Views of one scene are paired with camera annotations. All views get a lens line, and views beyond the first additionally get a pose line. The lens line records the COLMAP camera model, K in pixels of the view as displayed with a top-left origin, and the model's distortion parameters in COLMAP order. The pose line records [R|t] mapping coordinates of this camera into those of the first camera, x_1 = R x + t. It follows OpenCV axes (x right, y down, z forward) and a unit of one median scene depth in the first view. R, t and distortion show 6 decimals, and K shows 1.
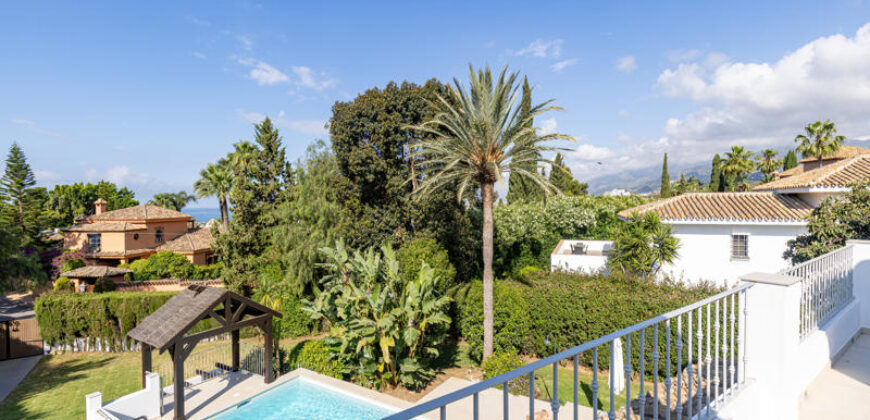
lens RADIAL K [[400.5, 0, 435.0], [0, 400.5, 210.0], [0, 0, 1]] dist [0.000885, 0.000295]
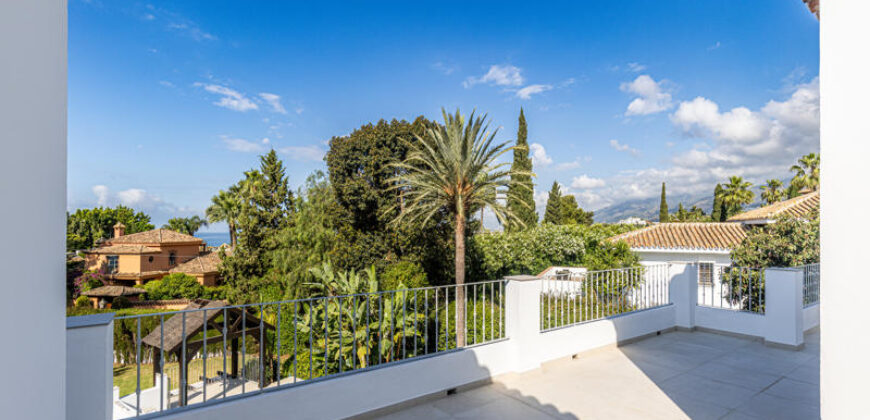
lens RADIAL K [[407.5, 0, 436.8], [0, 407.5, 225.0], [0, 0, 1]] dist [0.000361, -0.000220]
pose [[0.999477, 0.009385, -0.030960, 0.068103], [-0.010291, 0.999520, -0.029216, 0.000643], [0.030671, 0.029520, 0.999094, -0.091171]]
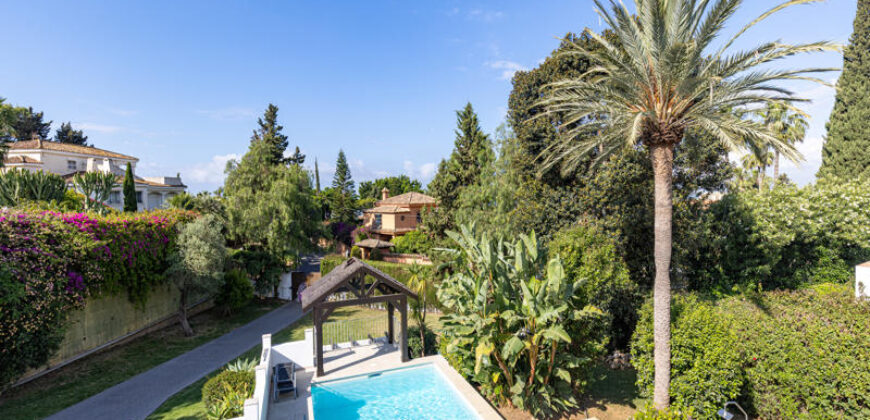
lens RADIAL K [[400.5, 0, 435.0], [0, 400.5, 210.0], [0, 0, 1]] dist [0.000885, 0.000295]
pose [[0.784218, 0.018566, -0.620208, 0.164120], [-0.001548, 0.999608, 0.027967, 0.013053], [0.620484, -0.020972, 0.783939, 0.163318]]
